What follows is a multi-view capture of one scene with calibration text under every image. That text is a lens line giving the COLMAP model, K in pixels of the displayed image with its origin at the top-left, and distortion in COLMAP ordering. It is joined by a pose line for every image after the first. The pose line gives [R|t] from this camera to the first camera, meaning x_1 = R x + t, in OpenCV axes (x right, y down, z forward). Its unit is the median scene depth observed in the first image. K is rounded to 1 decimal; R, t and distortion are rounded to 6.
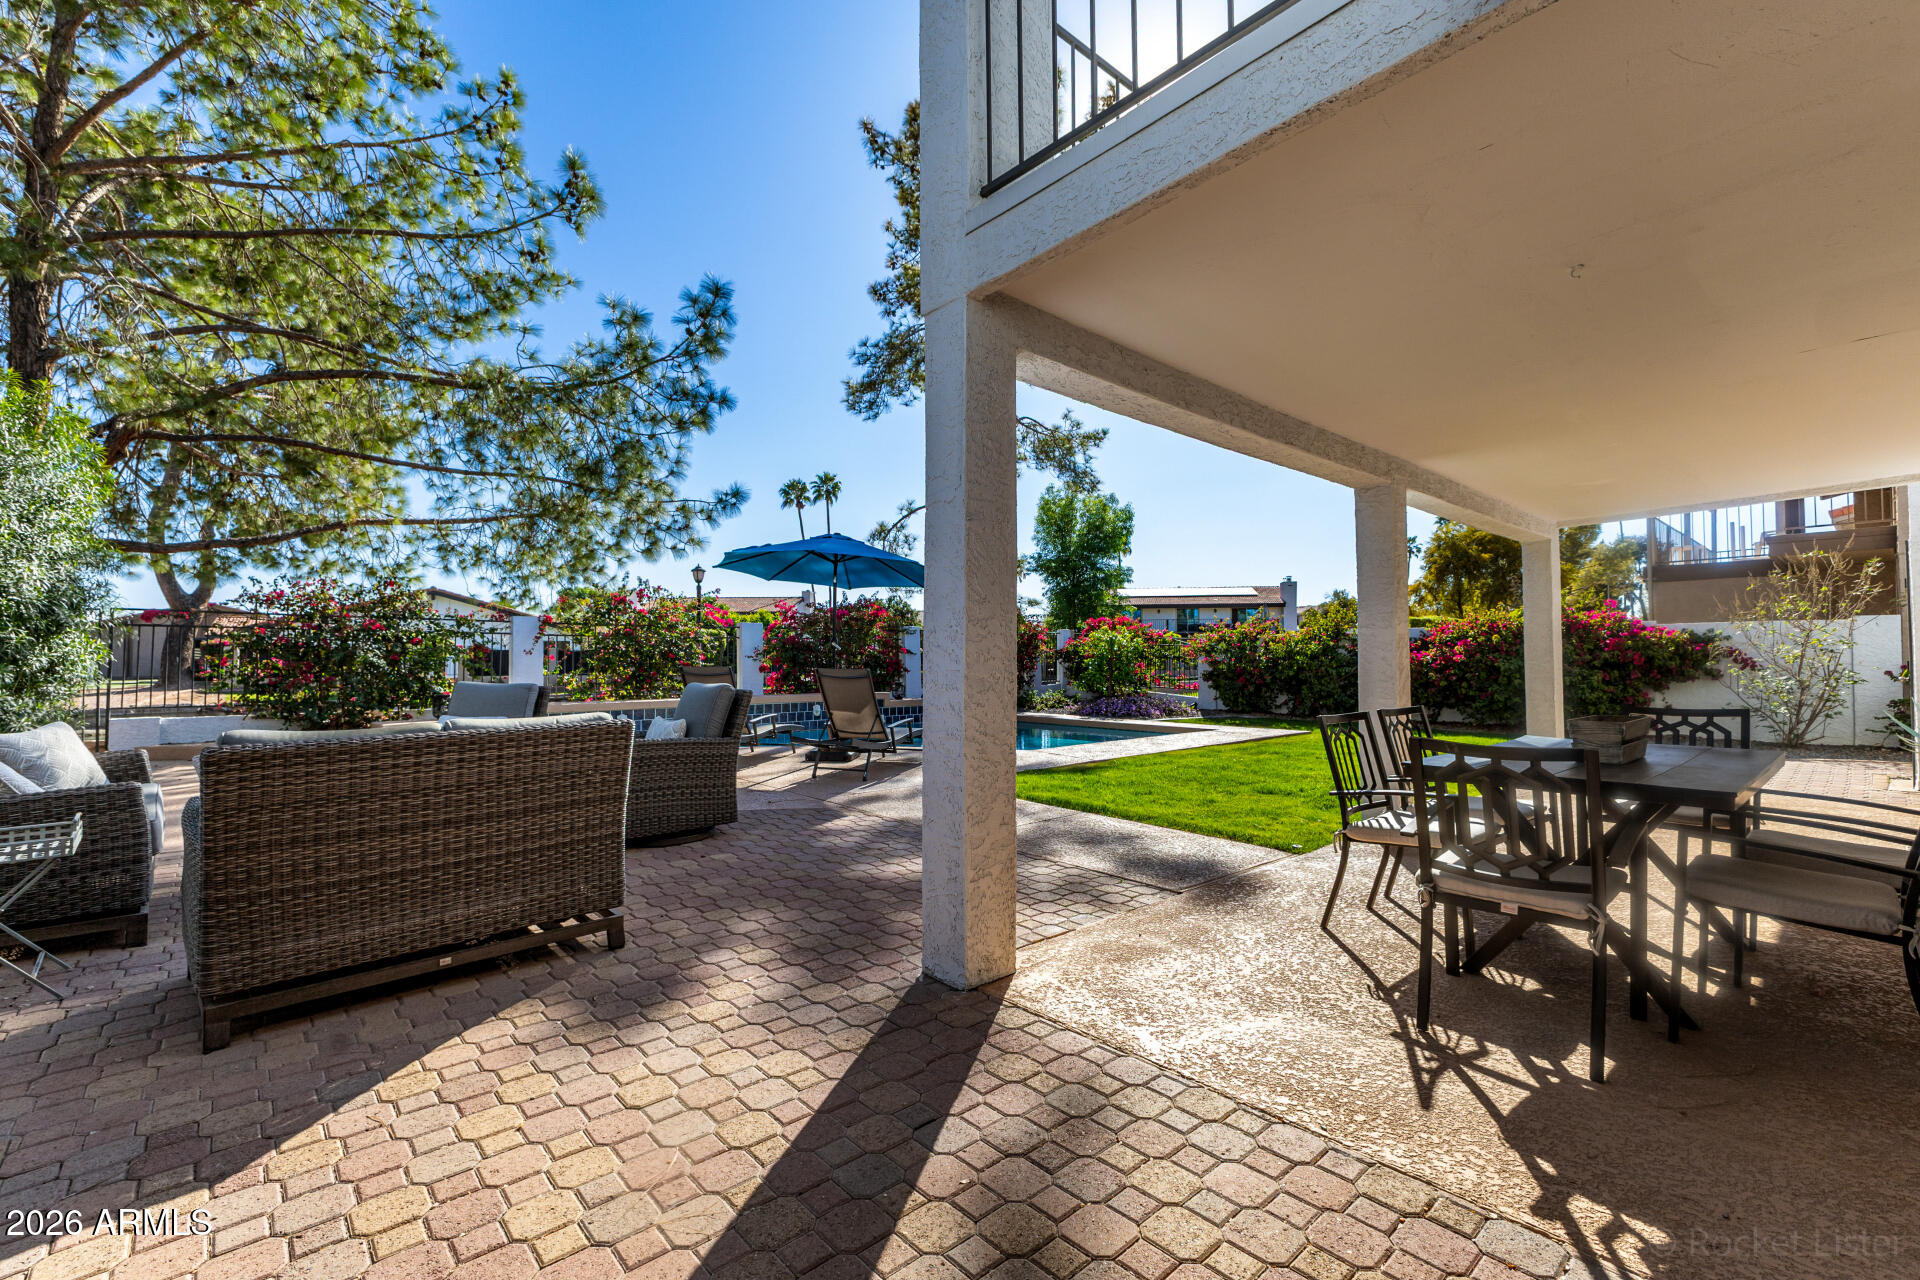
lens RADIAL K [[802.3, 0, 960.0], [0, 802.3, 640.0], [0, 0, 1]] dist [-0.000676, -0.000179]
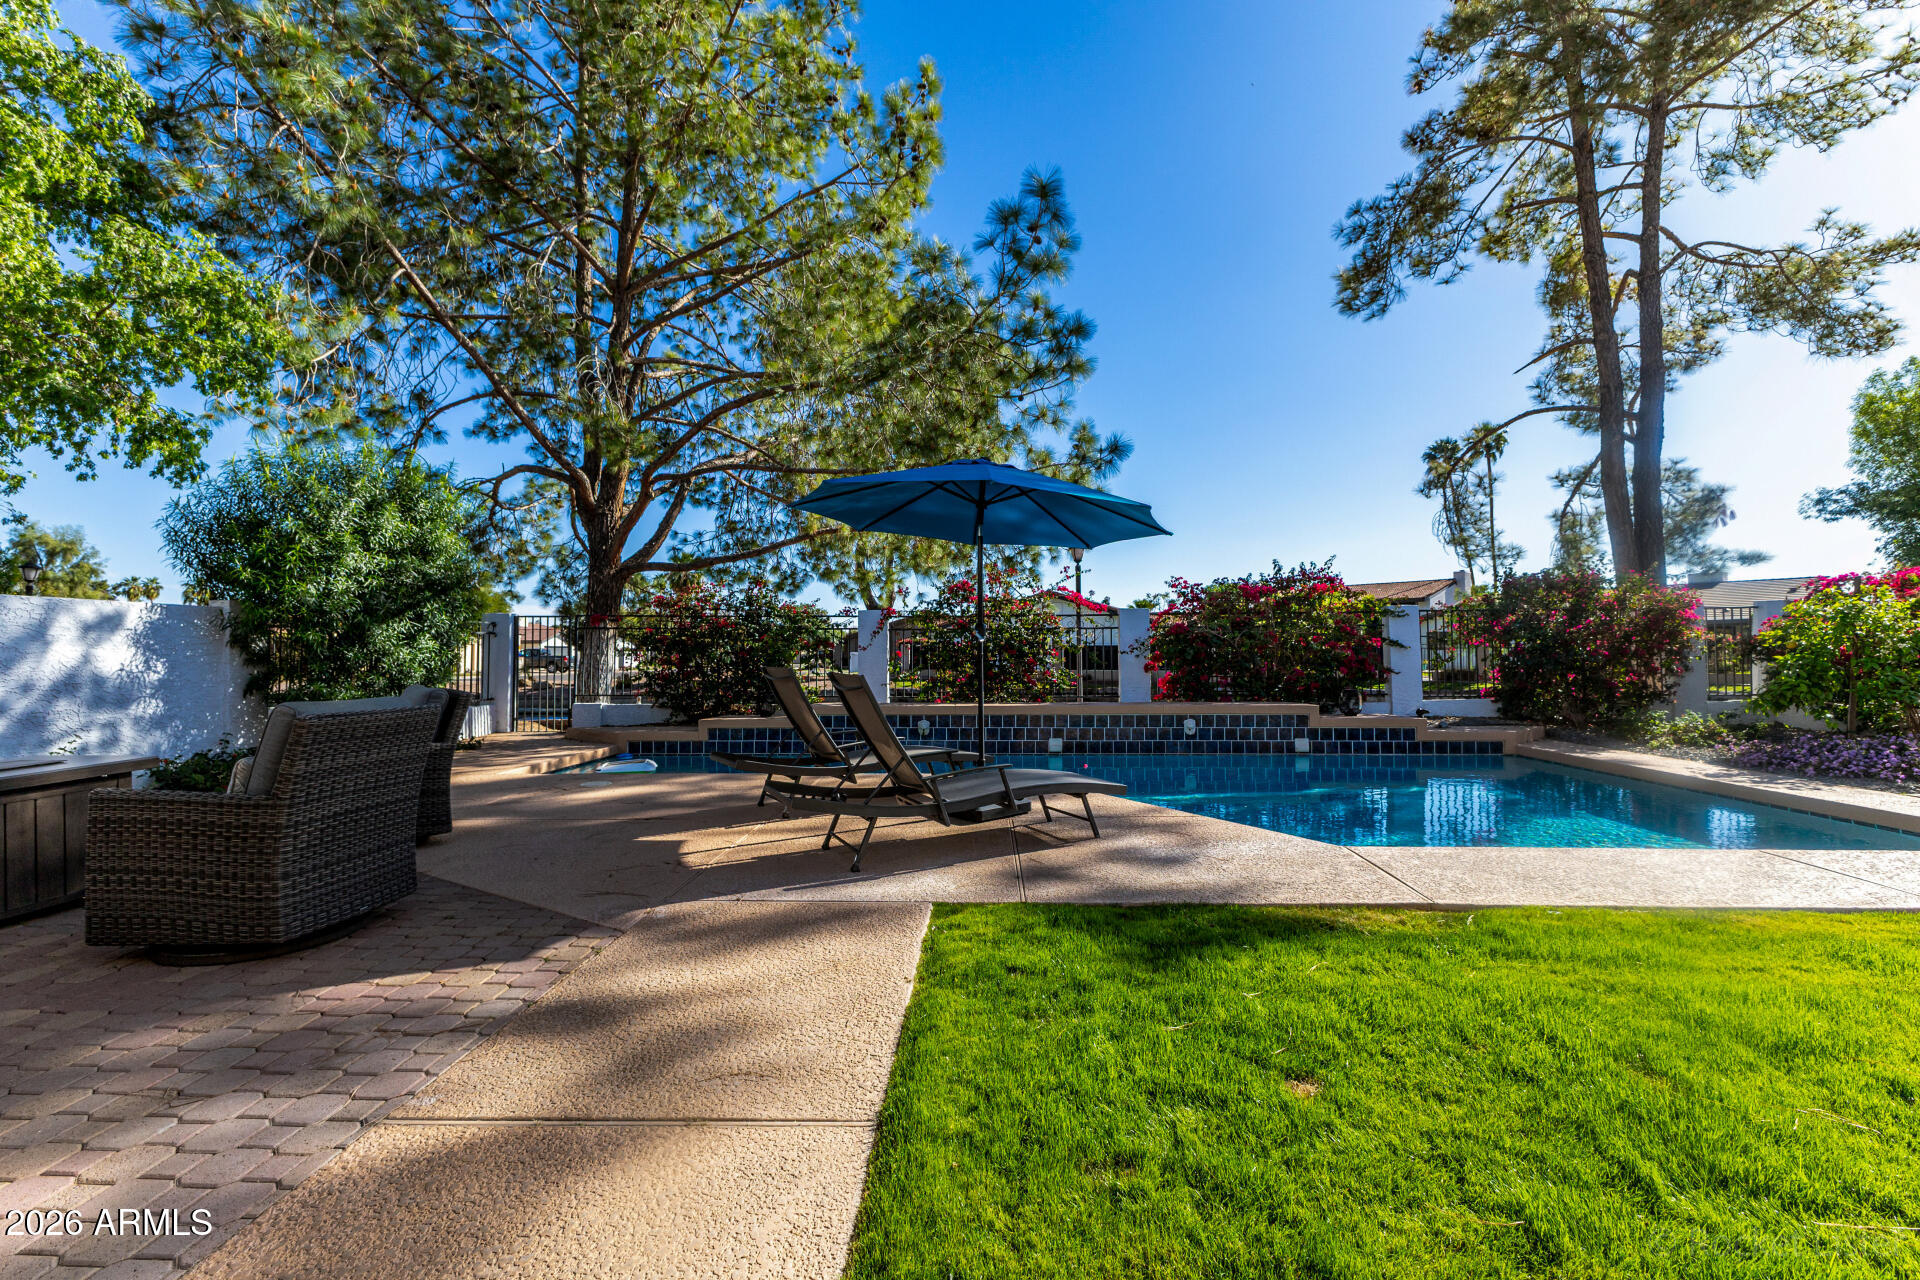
lens RADIAL K [[810.0, 0, 960.9], [0, 810.0, 650.0], [0, 0, 1]] dist [-0.001321, -0.000350]
pose [[0.721992, -0.003867, -0.691891, 0.093489], [0.018246, 0.999743, 0.013453, 0.002869], [0.691661, -0.022337, 0.721877, 0.175285]]
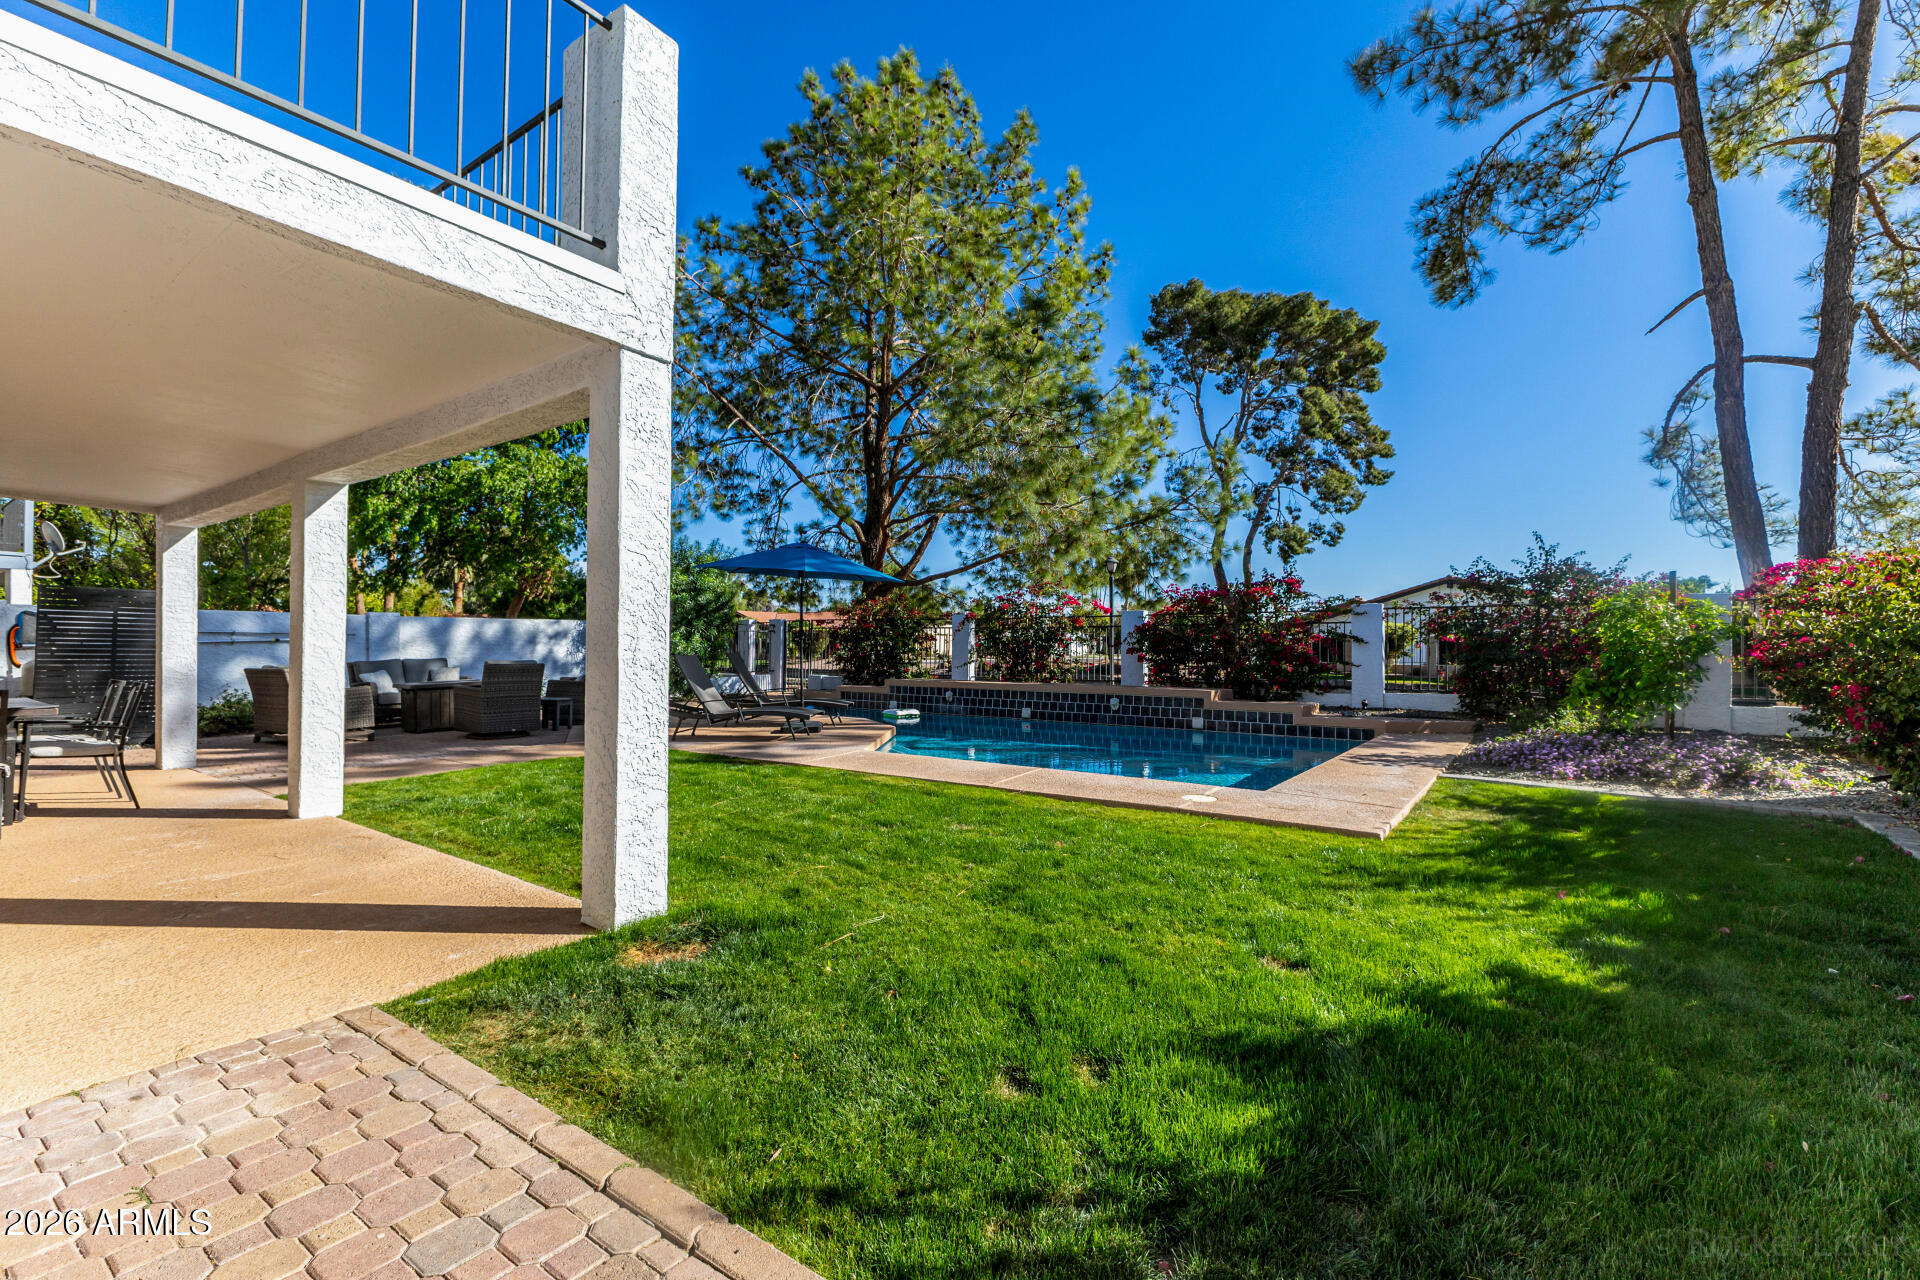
lens RADIAL K [[802.3, 0, 960.0], [0, 802.3, 640.0], [0, 0, 1]] dist [-0.000676, -0.000179]
pose [[0.225979, -0.002954, -0.974128, 0.366054], [0.019200, 0.999815, 0.001422, 0.005055], [0.973943, -0.019025, 0.225993, 0.326963]]
